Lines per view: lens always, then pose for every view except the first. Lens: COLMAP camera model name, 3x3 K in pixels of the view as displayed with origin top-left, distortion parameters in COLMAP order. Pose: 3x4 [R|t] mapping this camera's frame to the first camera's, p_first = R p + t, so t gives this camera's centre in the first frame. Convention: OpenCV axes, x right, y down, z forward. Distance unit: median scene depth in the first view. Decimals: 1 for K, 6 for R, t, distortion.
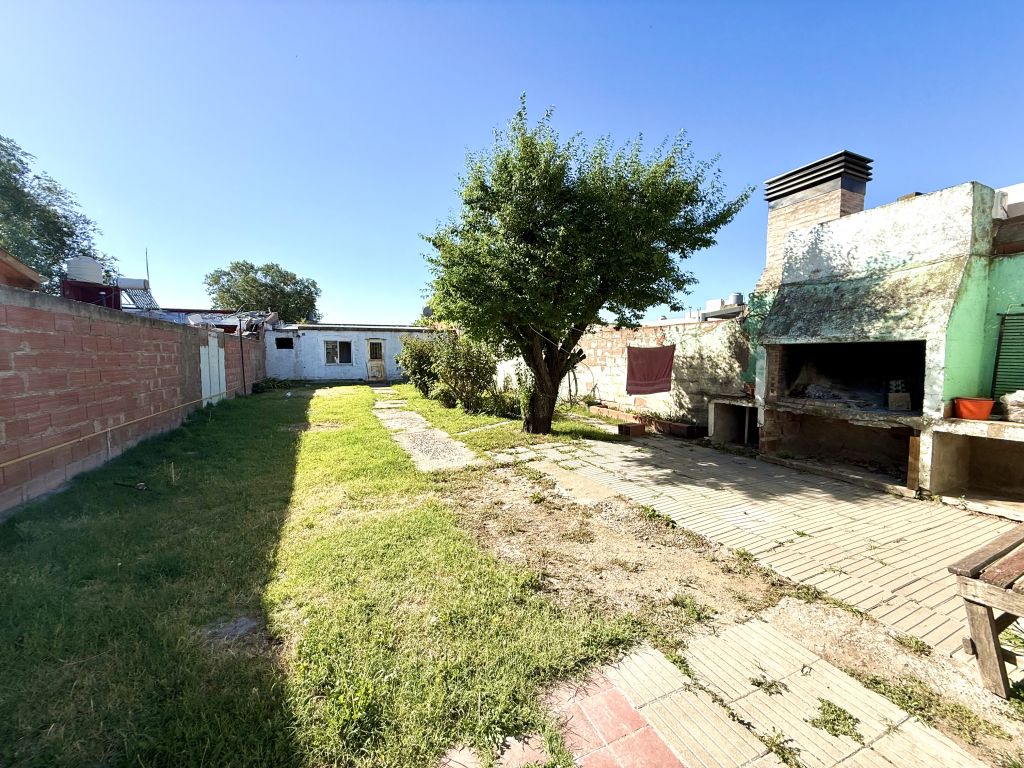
lens RADIAL K [[407.7, 0, 509.6], [0, 407.7, 385.3], [0, 0, 1]] dist [-0.000555, -0.000064]
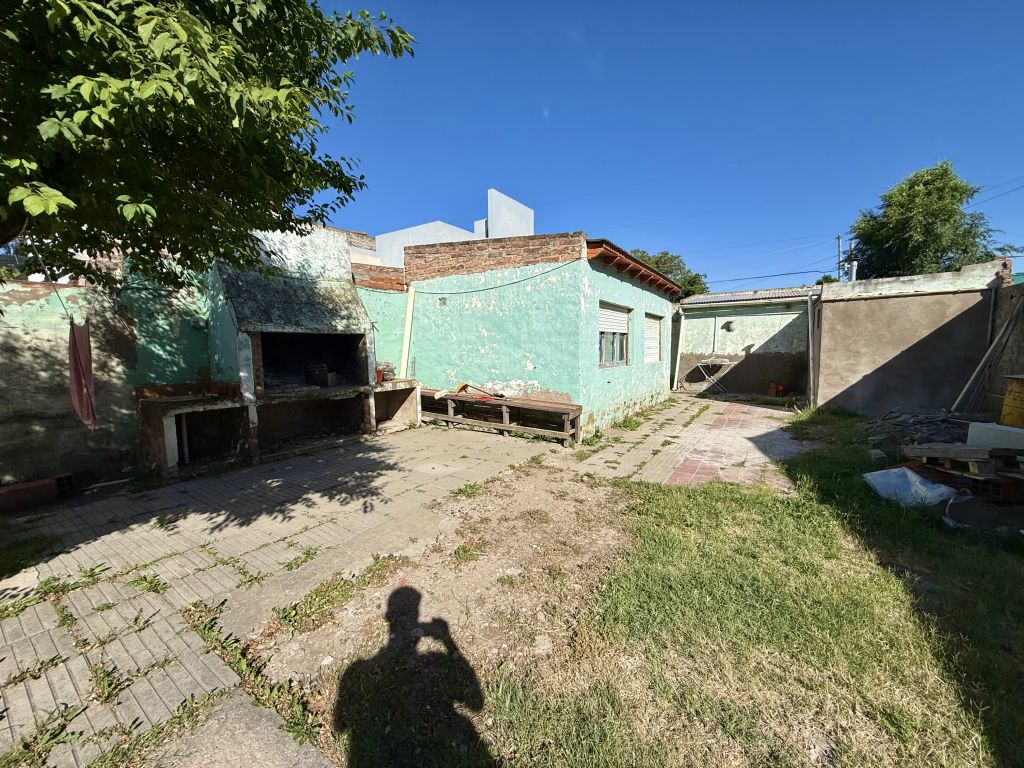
lens RADIAL K [[407.7, 0, 509.6], [0, 407.7, 385.3], [0, 0, 1]] dist [-0.000555, -0.000064]
pose [[-0.539218, -0.066756, 0.839516, -0.469841], [0.080577, 0.988191, 0.130332, -0.065325], [-0.838303, 0.137924, -0.527471, 1.174068]]
